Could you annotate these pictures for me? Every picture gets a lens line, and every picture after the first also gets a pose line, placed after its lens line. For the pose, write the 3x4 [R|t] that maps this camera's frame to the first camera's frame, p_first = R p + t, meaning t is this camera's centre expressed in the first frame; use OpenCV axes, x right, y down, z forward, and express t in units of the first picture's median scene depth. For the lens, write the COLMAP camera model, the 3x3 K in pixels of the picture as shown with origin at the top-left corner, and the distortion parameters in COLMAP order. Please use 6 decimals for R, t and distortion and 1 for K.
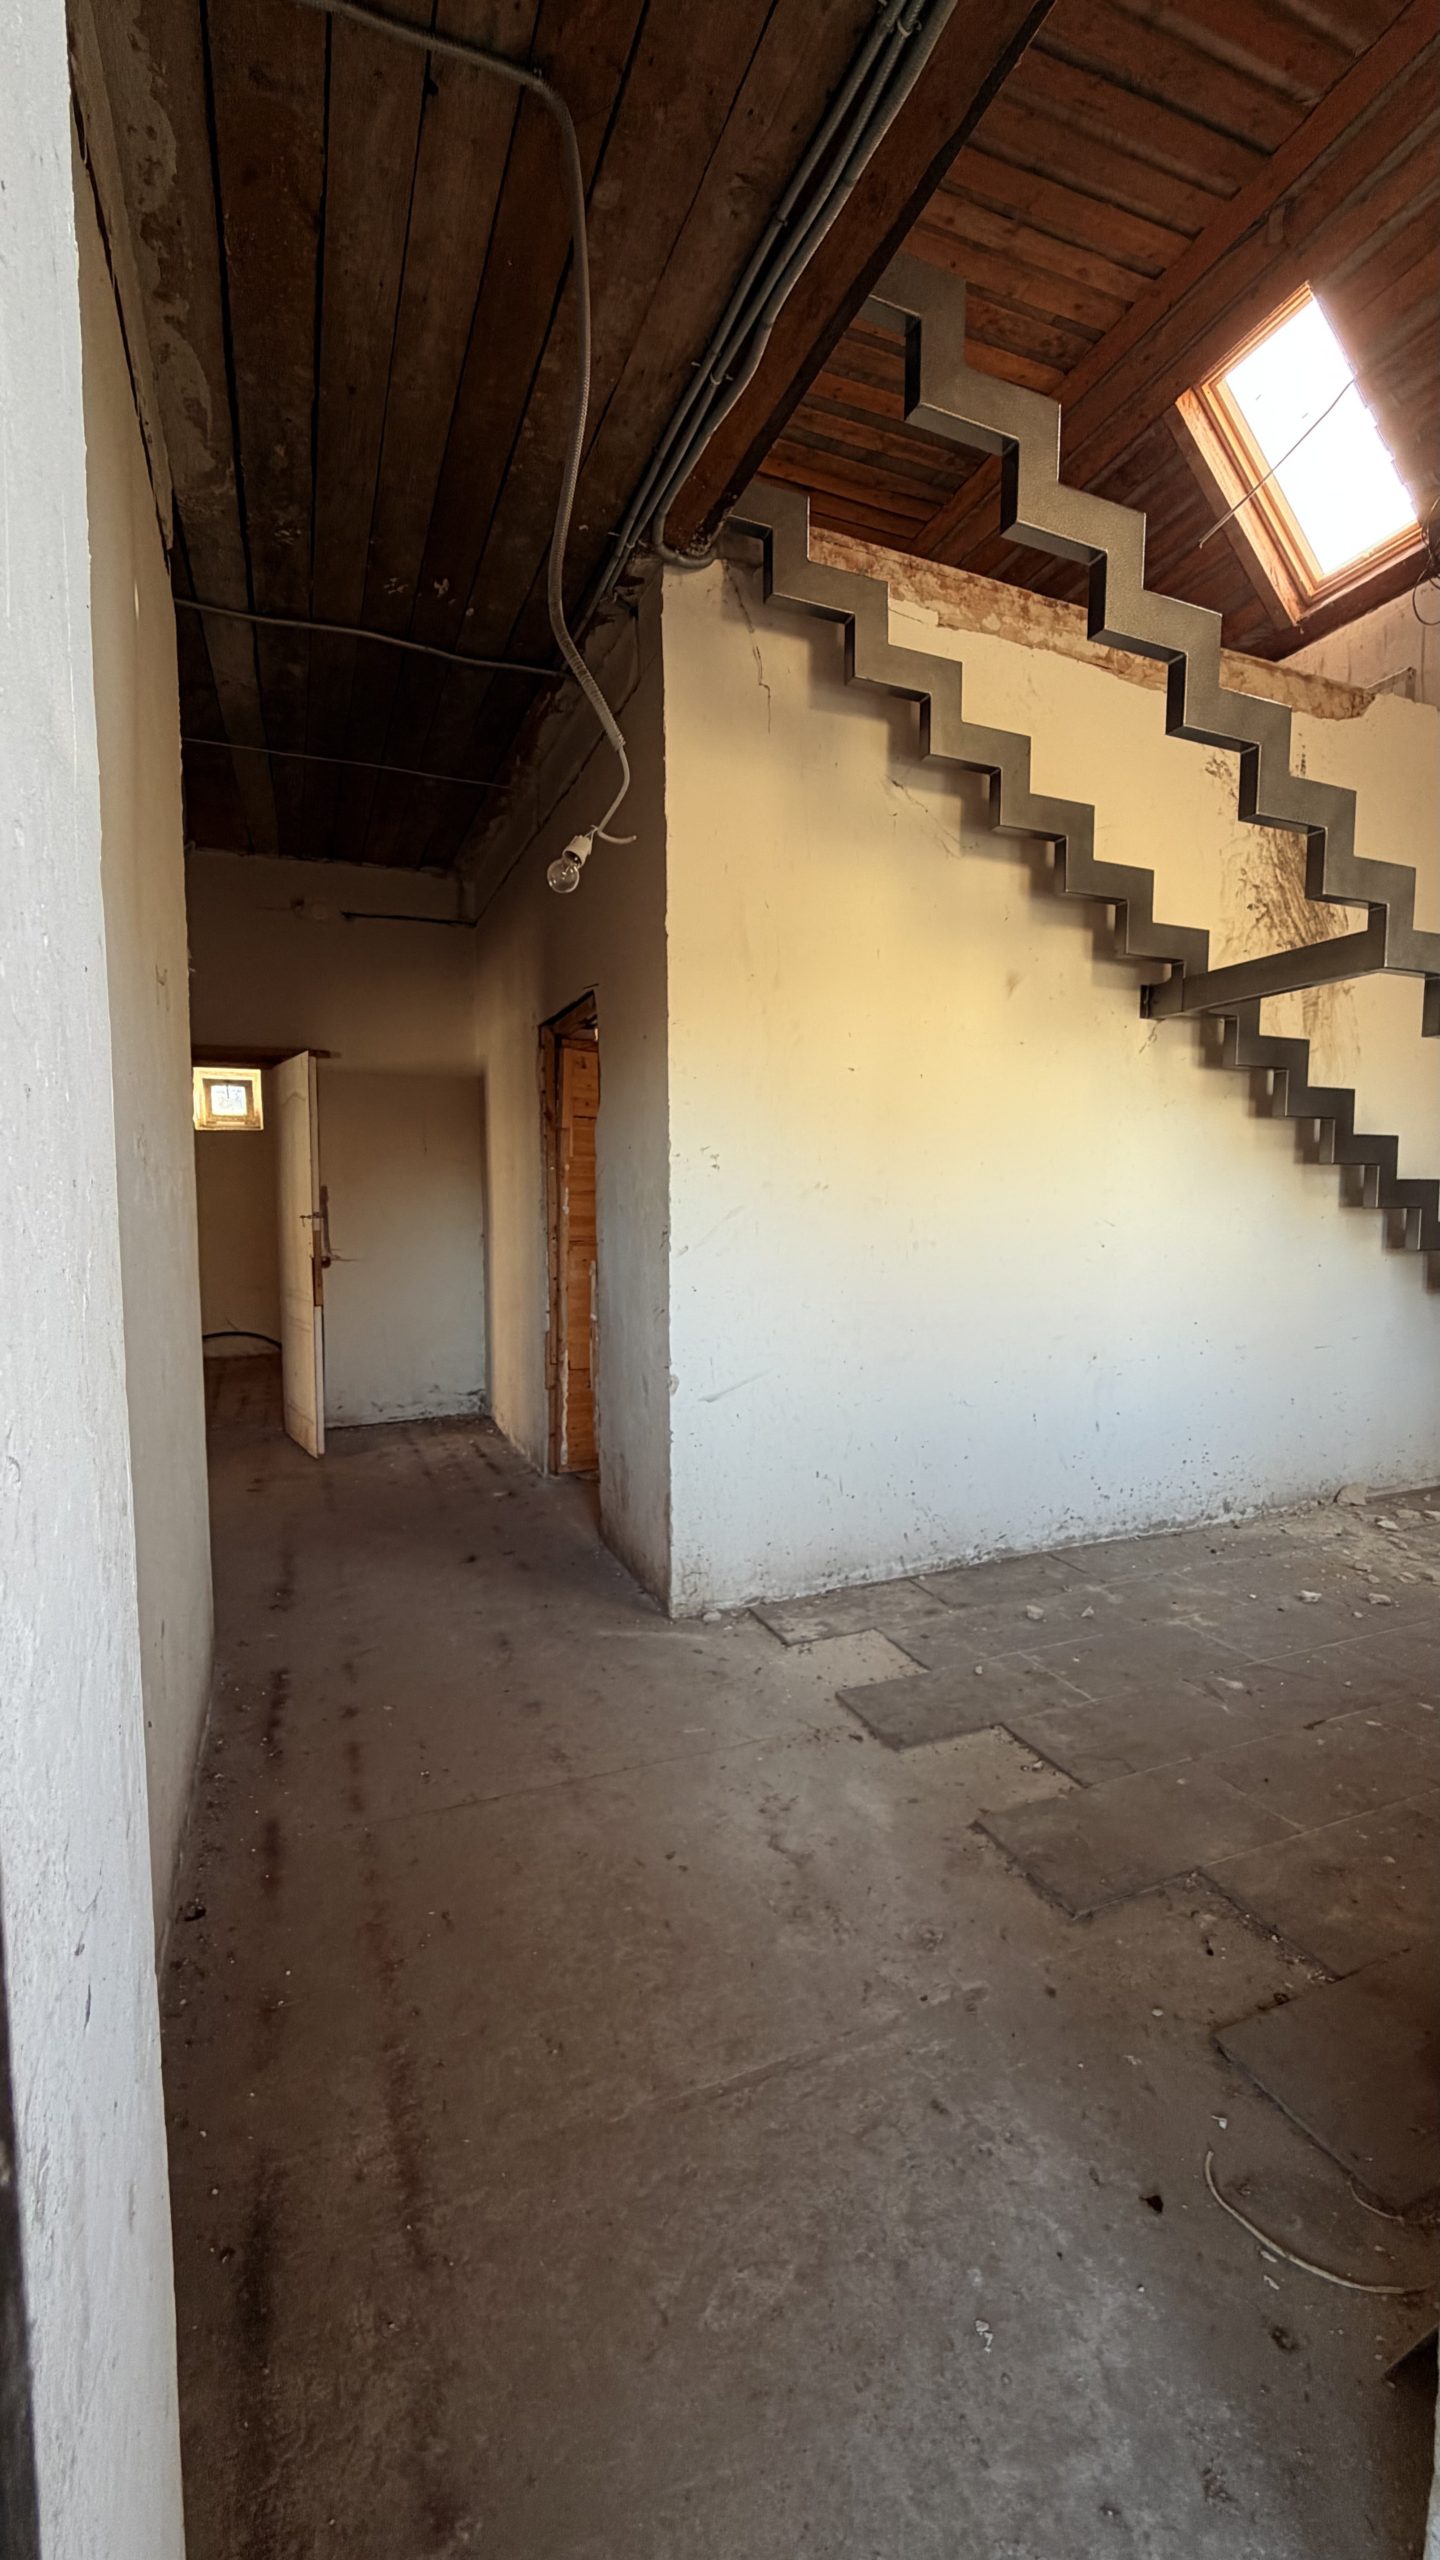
lens RADIAL K [[1020.5, 0, 721.2], [0, 1020.5, 1272.2], [0, 0, 1]] dist [-0.001198, -0.000597]
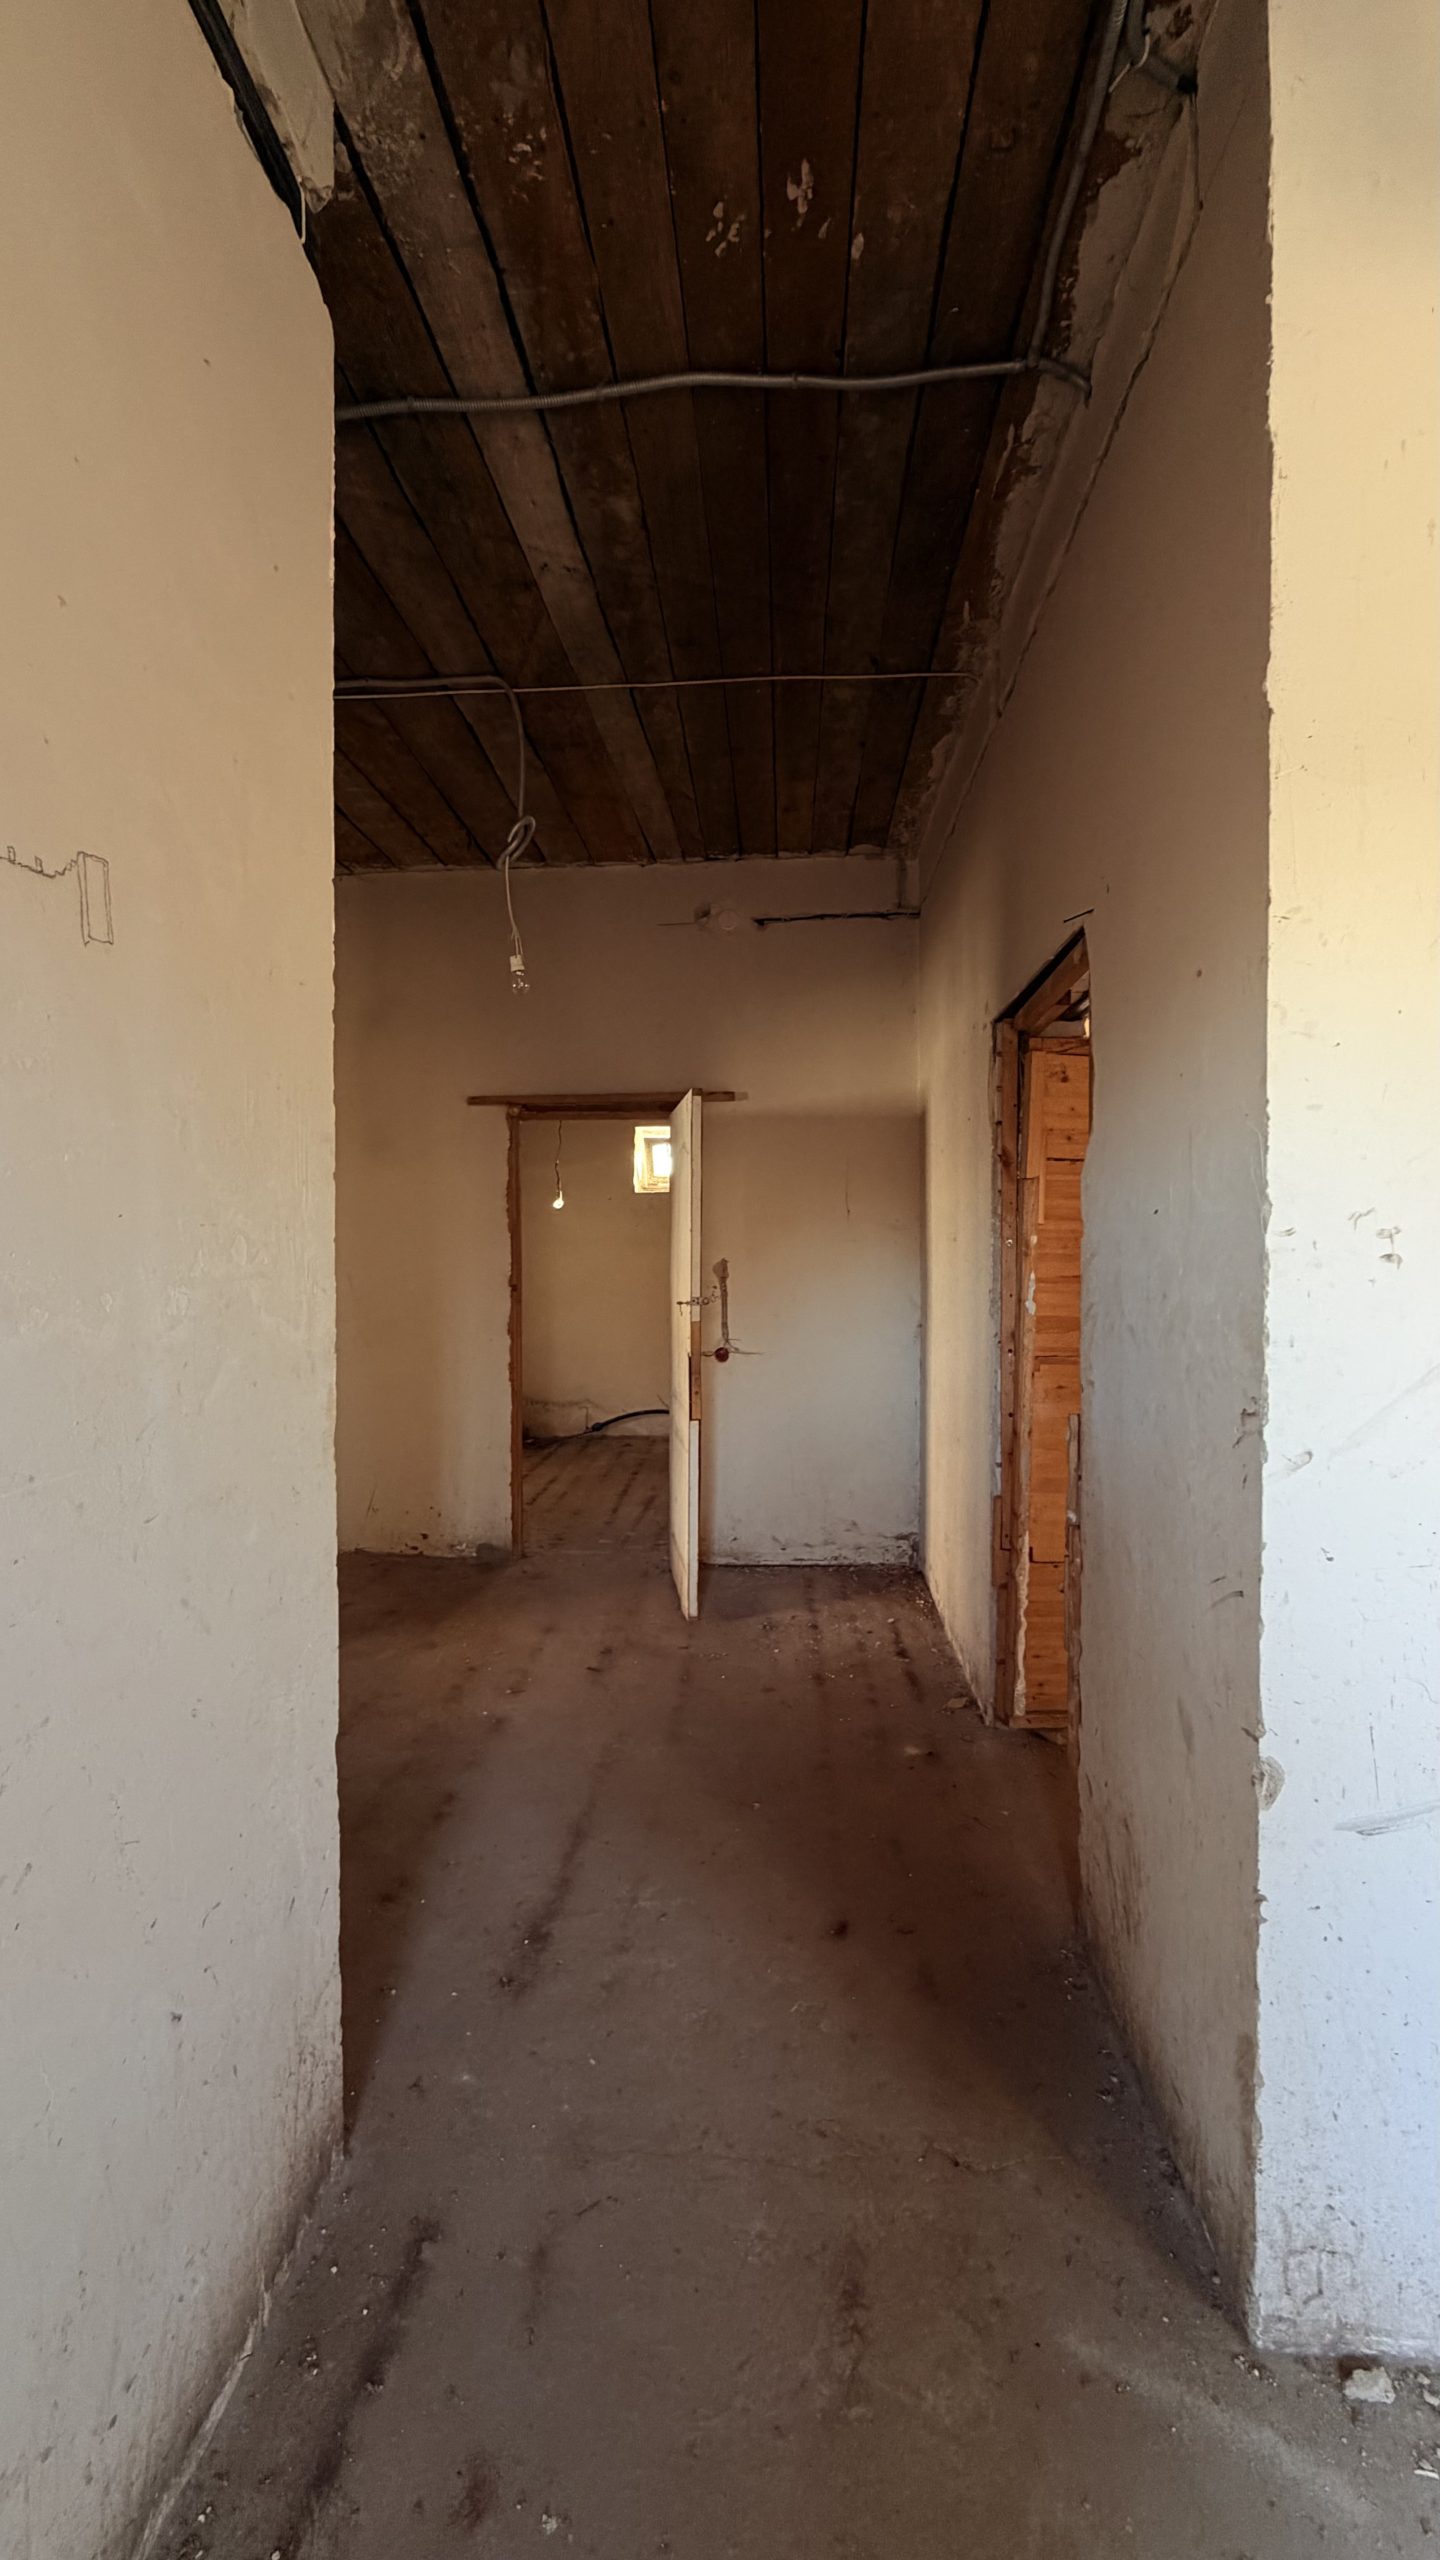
lens RADIAL K [[1020.5, 0, 719.6], [0, 1020.5, 1271.6], [0, 0, 1]] dist [-0.001198, -0.000597]
pose [[0.894898, 0.010533, -0.446146, -0.049043], [-0.034086, 0.998414, -0.044799, -0.054463], [0.444966, 0.055298, 0.893838, 0.396807]]
